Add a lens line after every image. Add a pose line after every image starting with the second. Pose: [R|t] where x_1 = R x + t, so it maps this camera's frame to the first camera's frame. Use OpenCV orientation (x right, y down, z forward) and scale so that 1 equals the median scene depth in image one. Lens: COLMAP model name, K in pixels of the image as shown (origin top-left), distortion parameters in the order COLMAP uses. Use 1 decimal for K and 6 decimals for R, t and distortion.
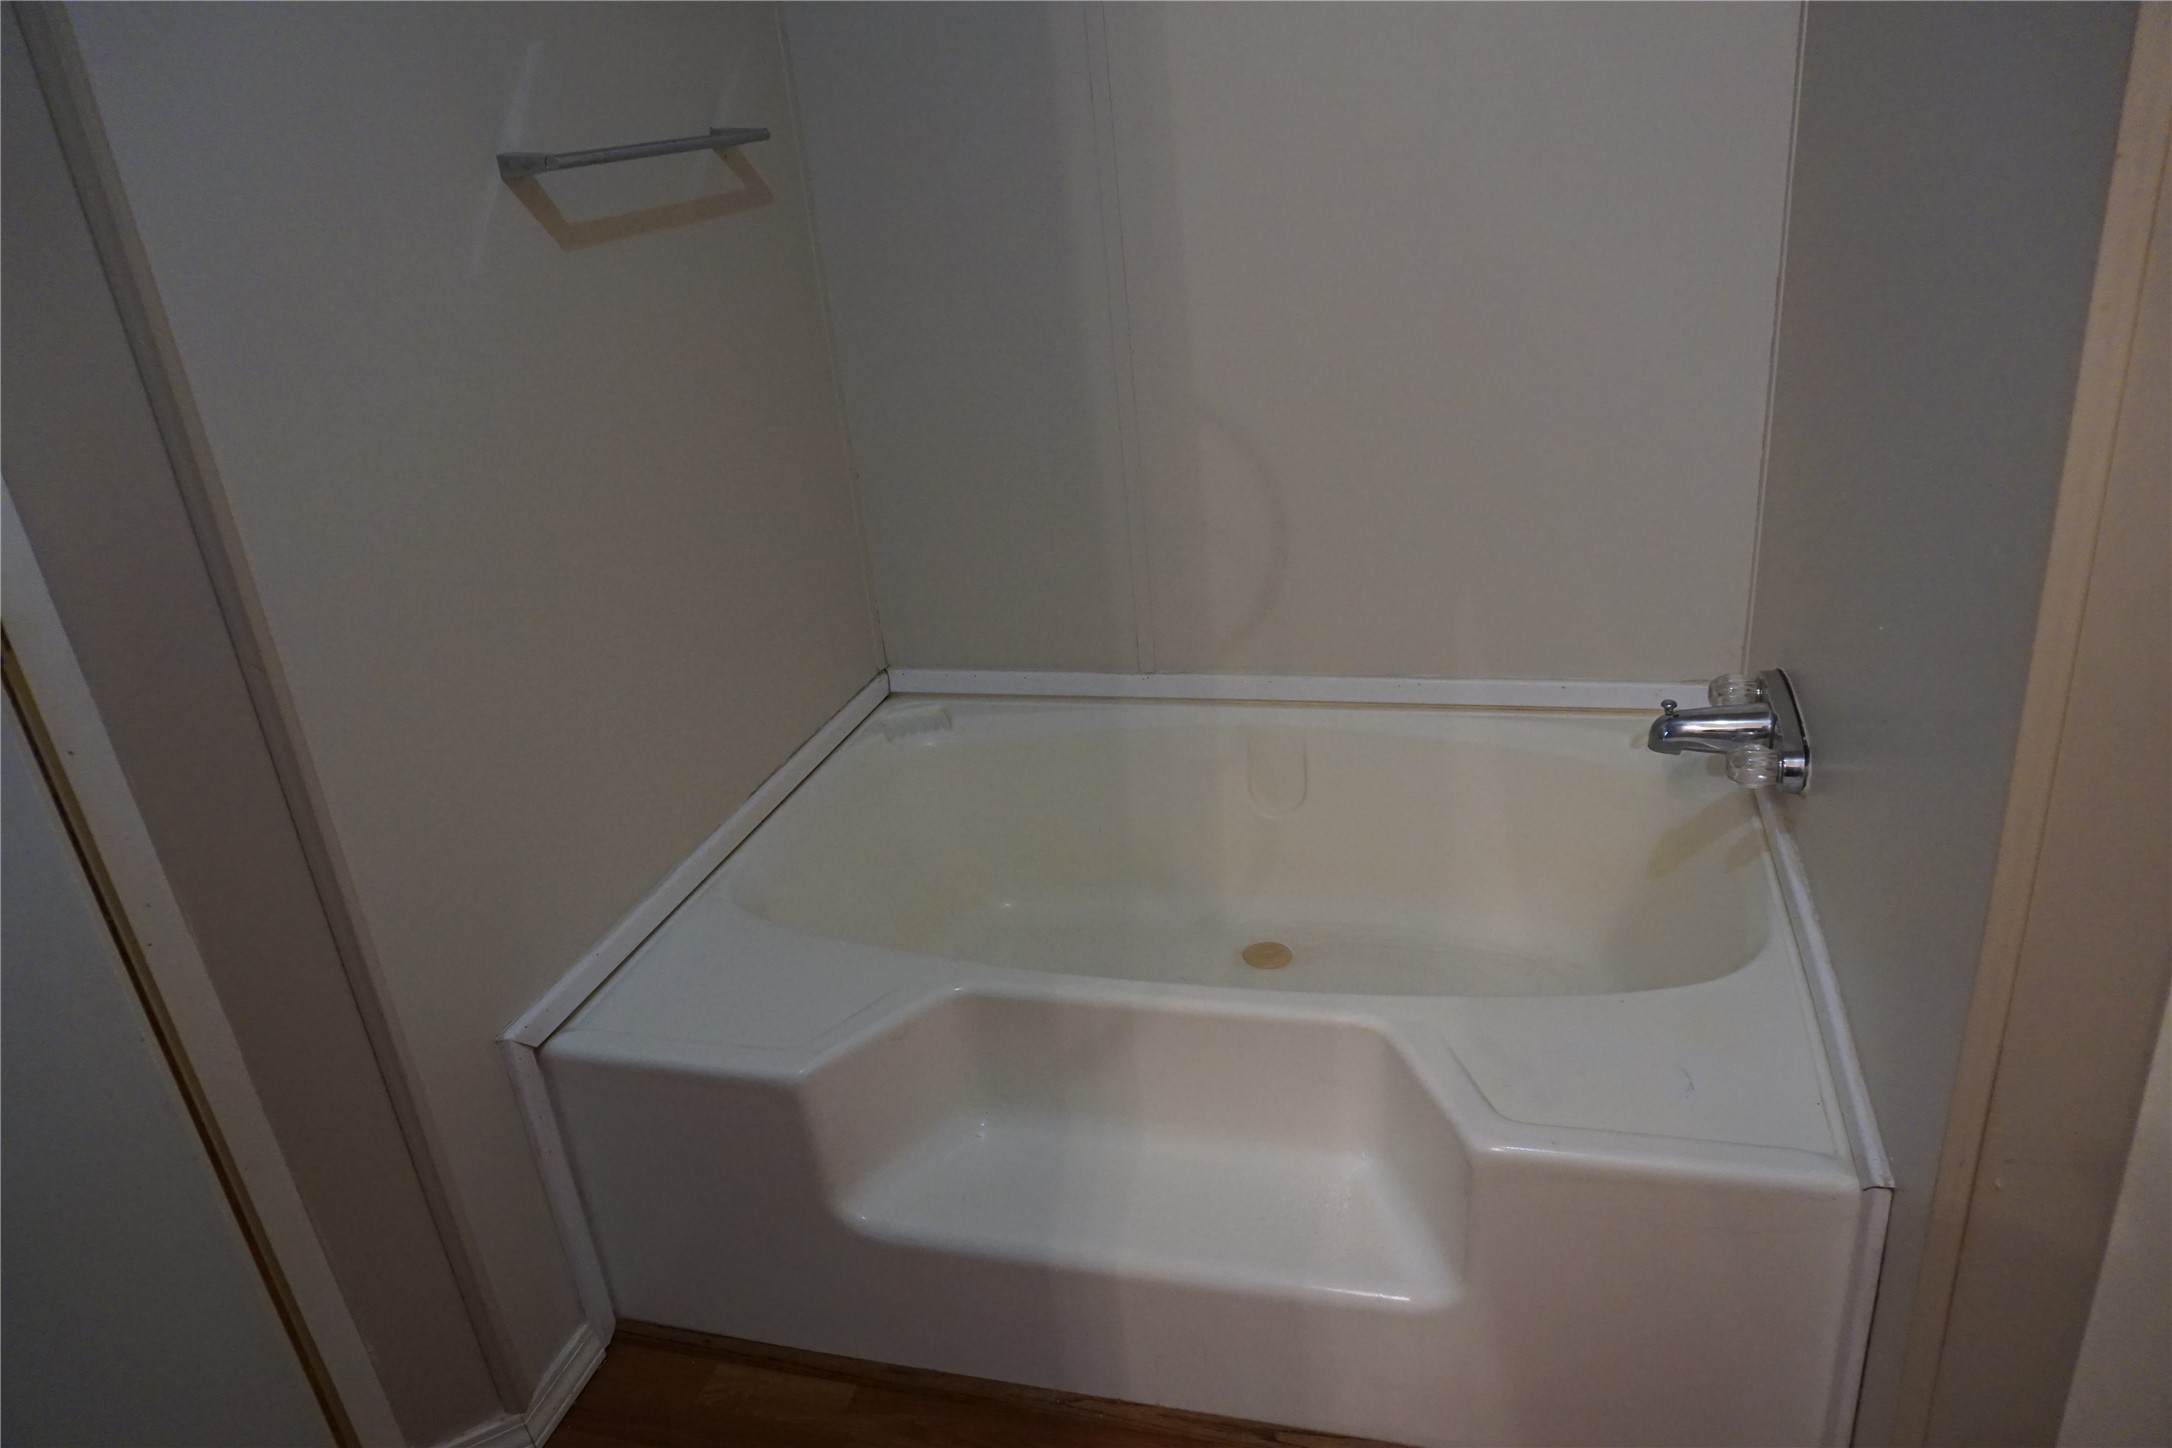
lens RADIAL K [[1464.3, 0, 1082.7], [0, 1464.3, 729.4], [0, 0, 1]] dist [-0.054711, 0.036171]
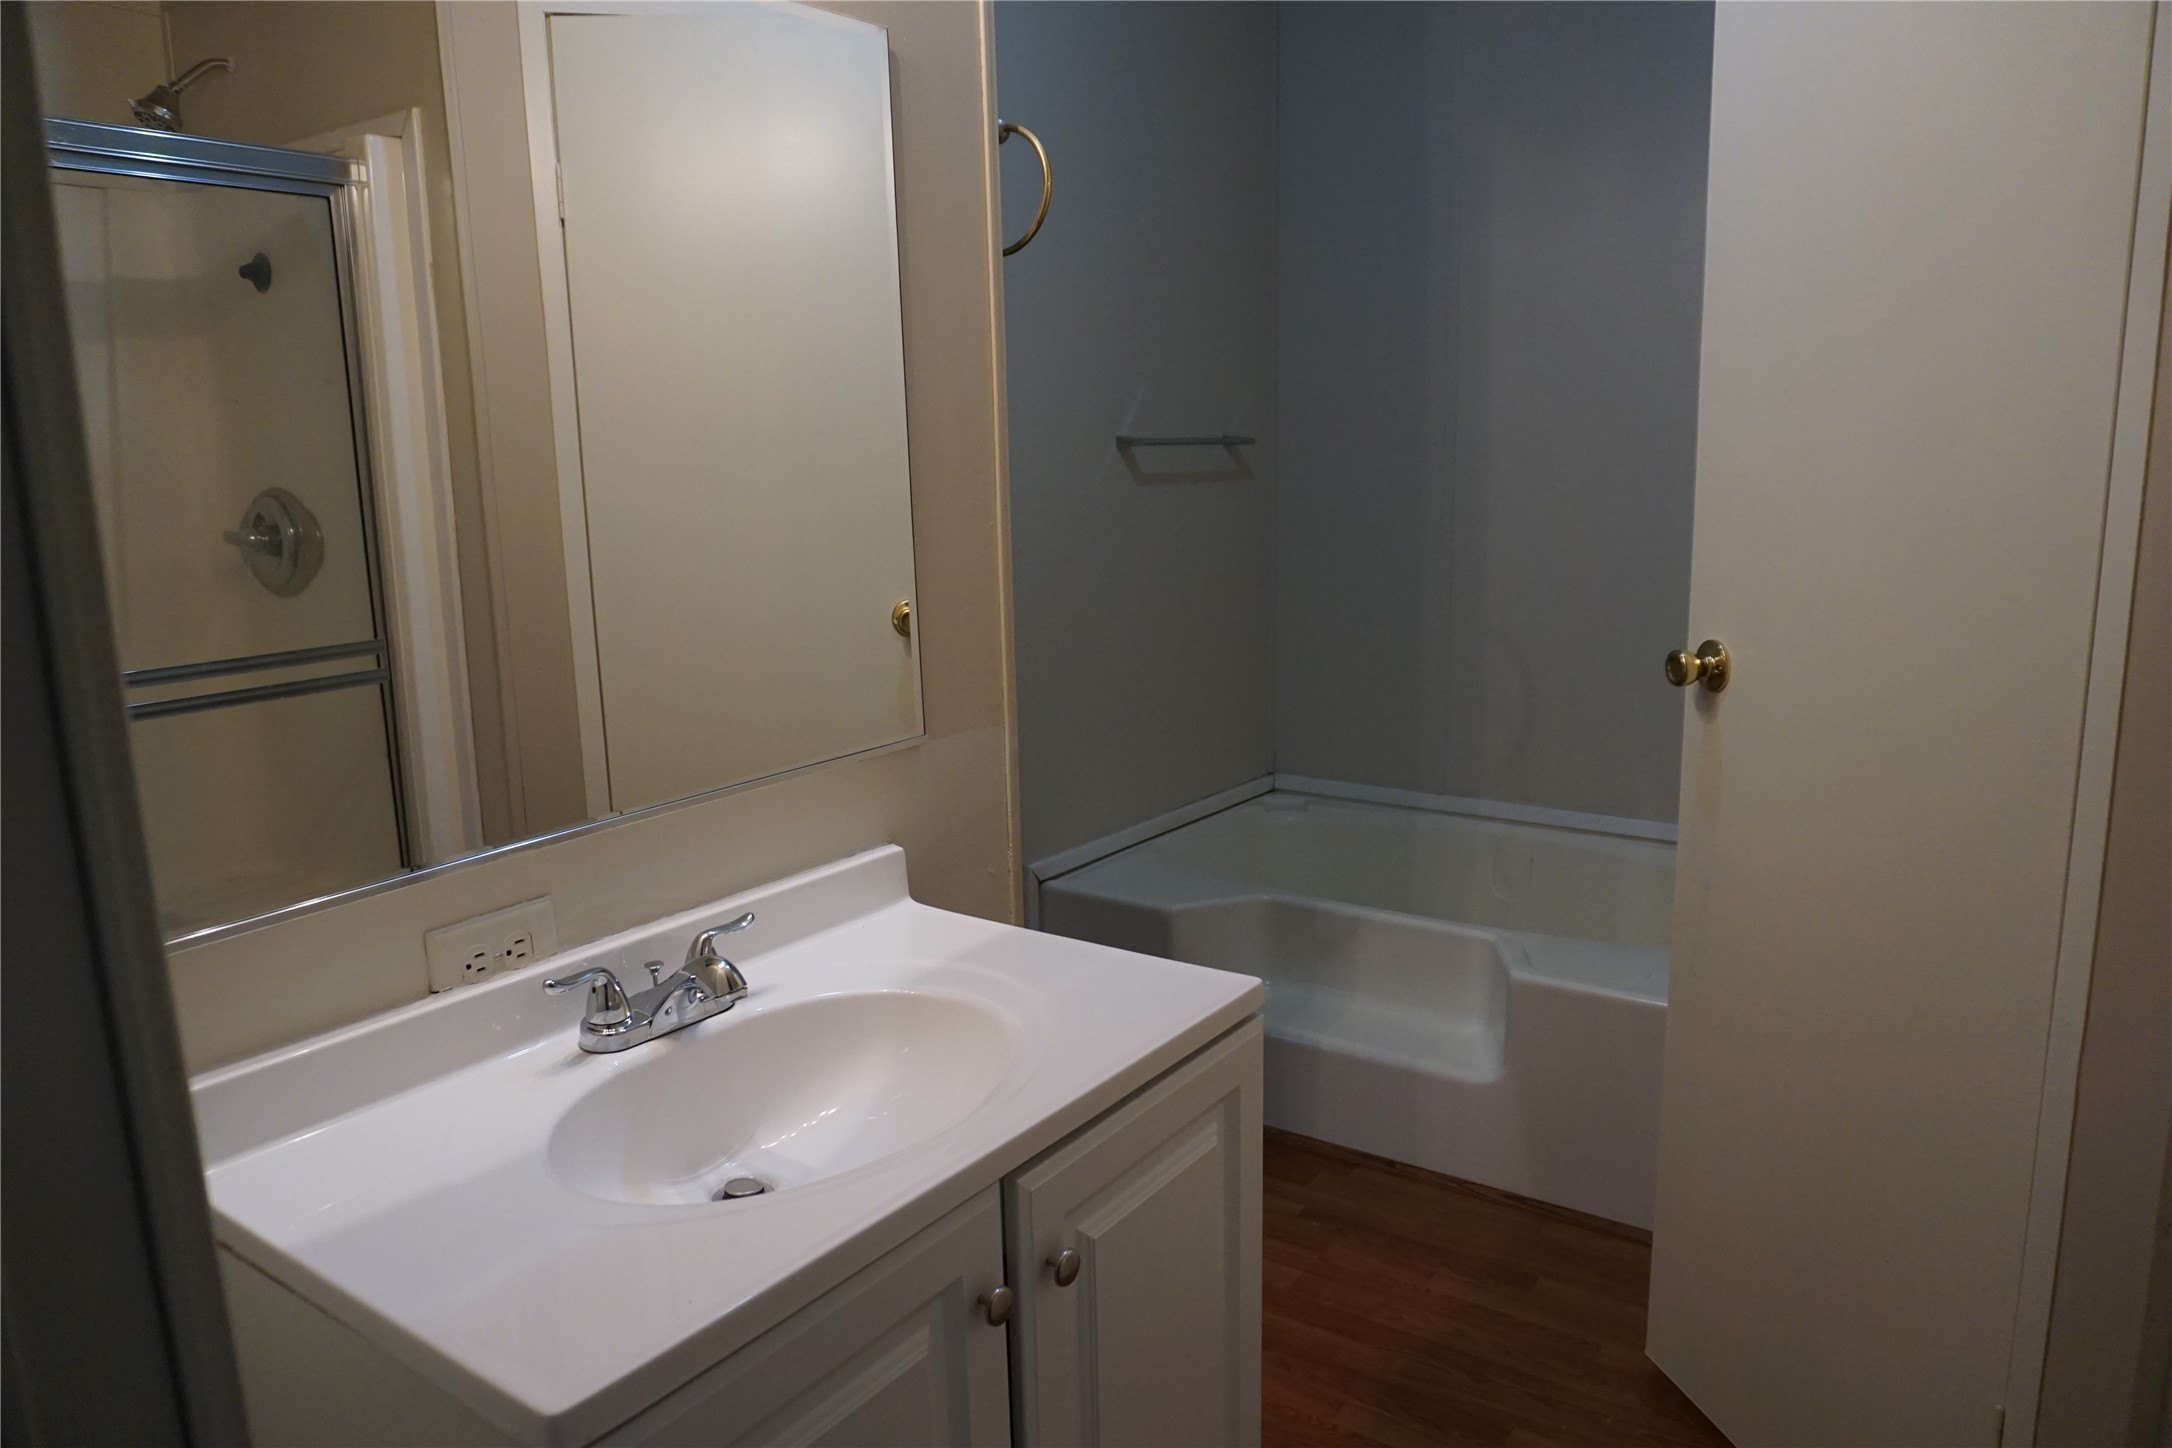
lens RADIAL K [[1464.3, 0, 1082.7], [0, 1464.3, 729.4], [0, 0, 1]] dist [-0.054711, 0.036171]
pose [[0.938515, 0.141989, -0.314689, 0.204678], [-0.203822, 0.963584, -0.173096, 0.291709], [0.278651, 0.226594, 0.933278, -0.669732]]
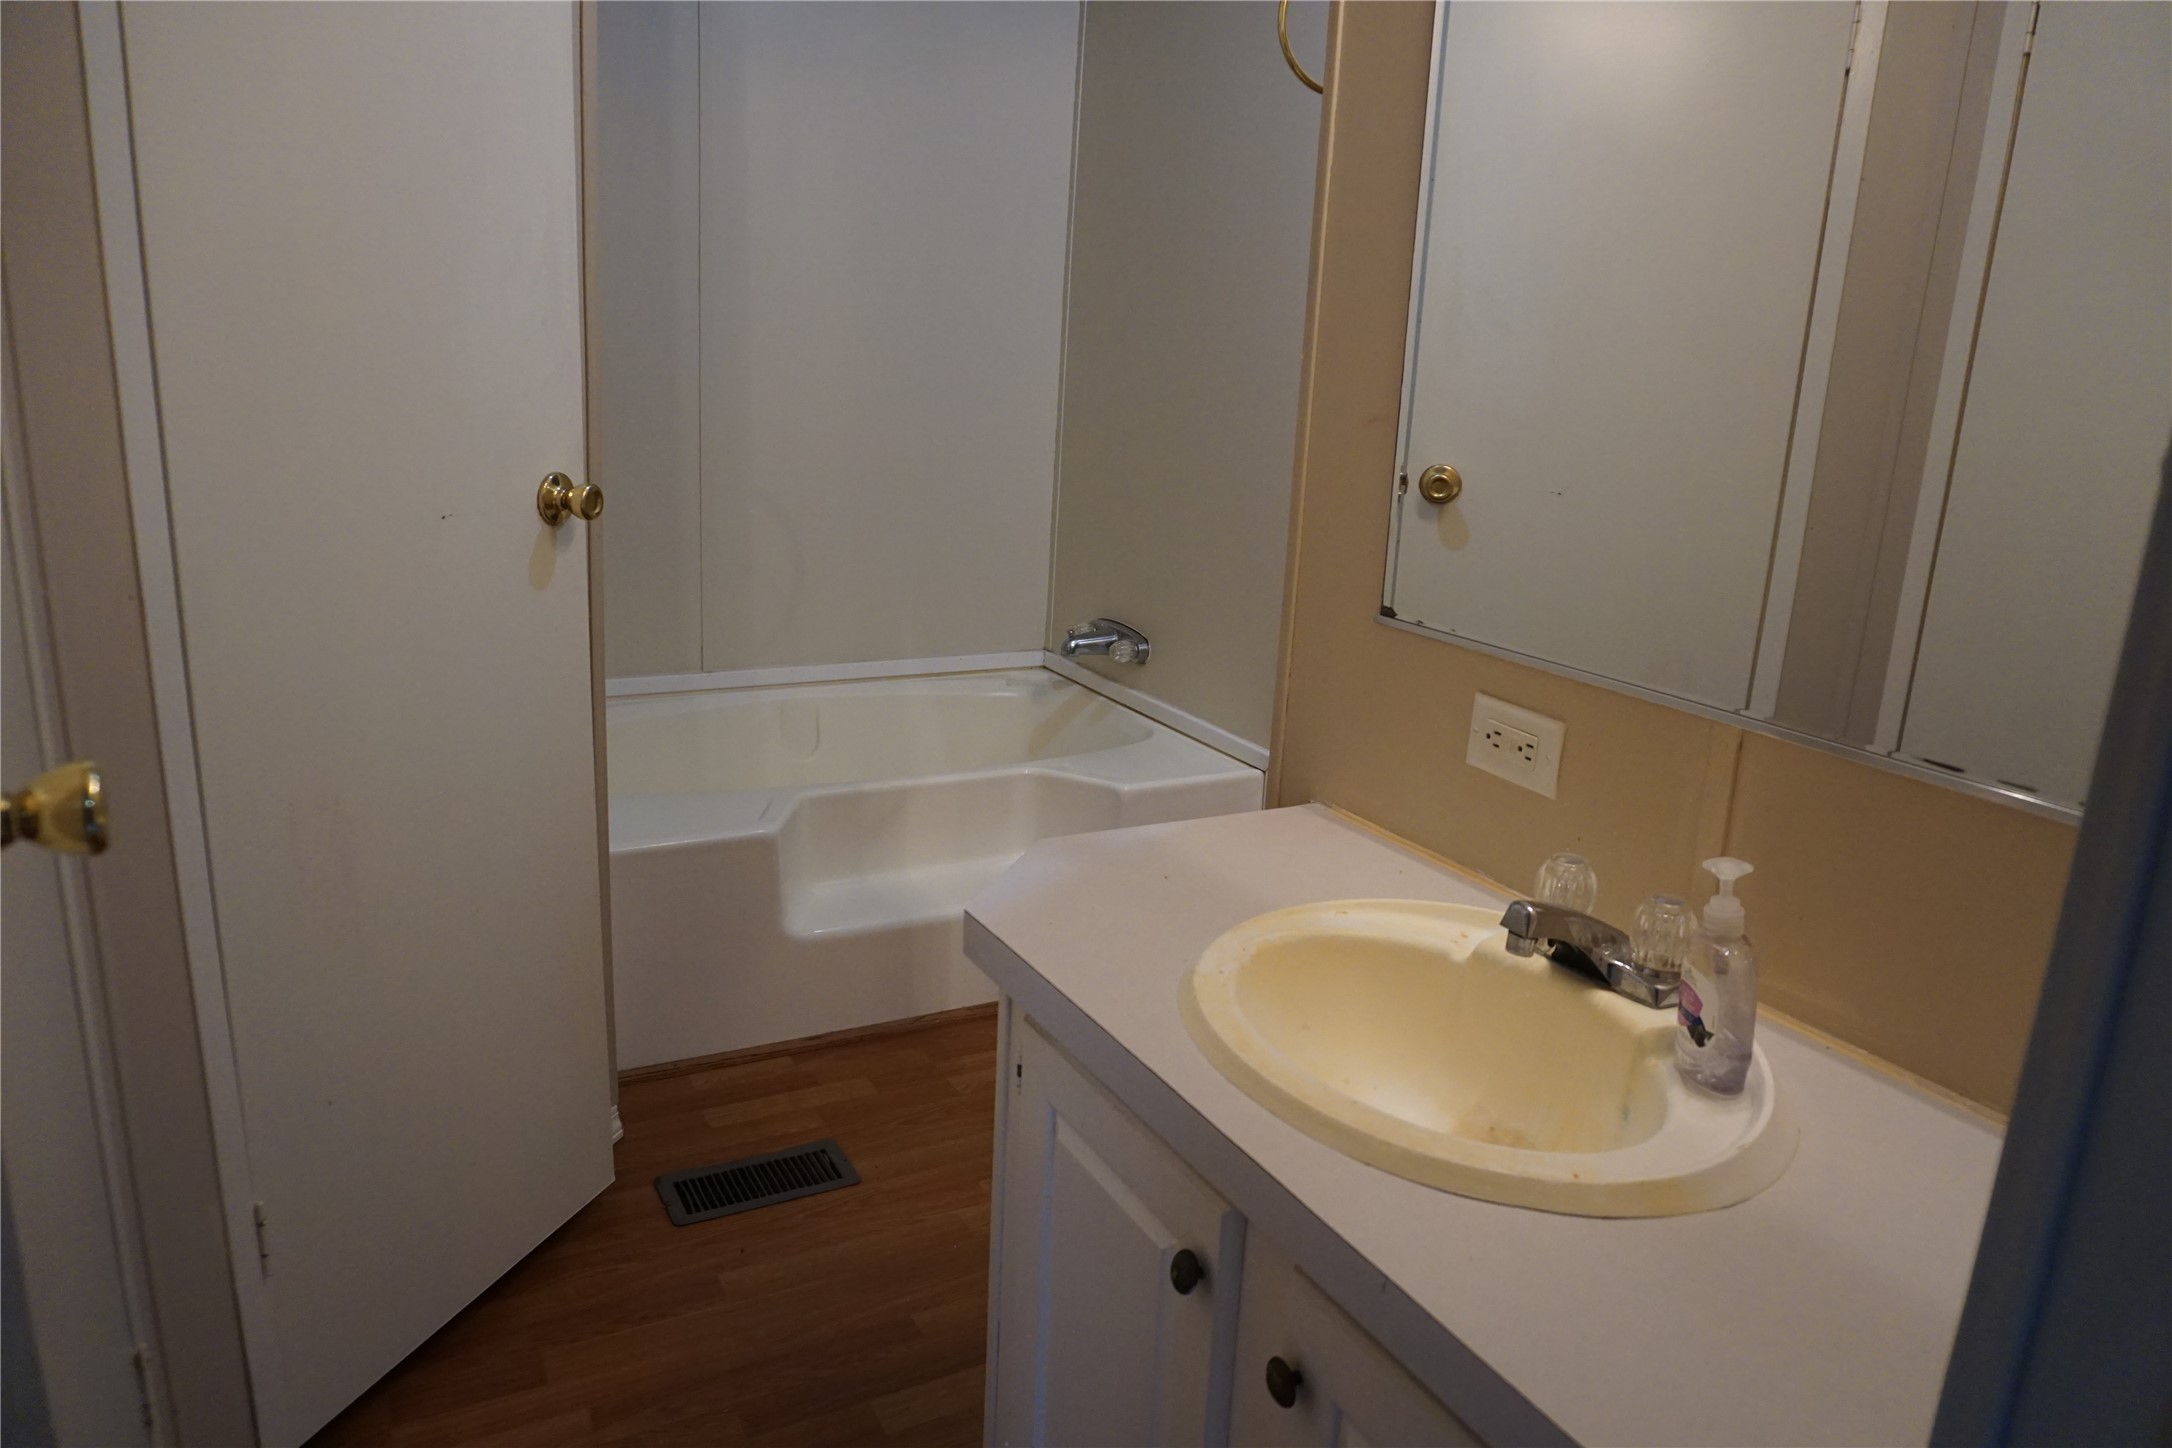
lens RADIAL K [[1464.3, 0, 1082.7], [0, 1464.3, 729.4], [0, 0, 1]] dist [-0.054711, 0.036171]
pose [[0.717655, -0.057292, 0.694038, -0.859840], [0.178044, 0.978583, -0.103321, 0.286867], [-0.673255, 0.197718, 0.712486, -0.333322]]
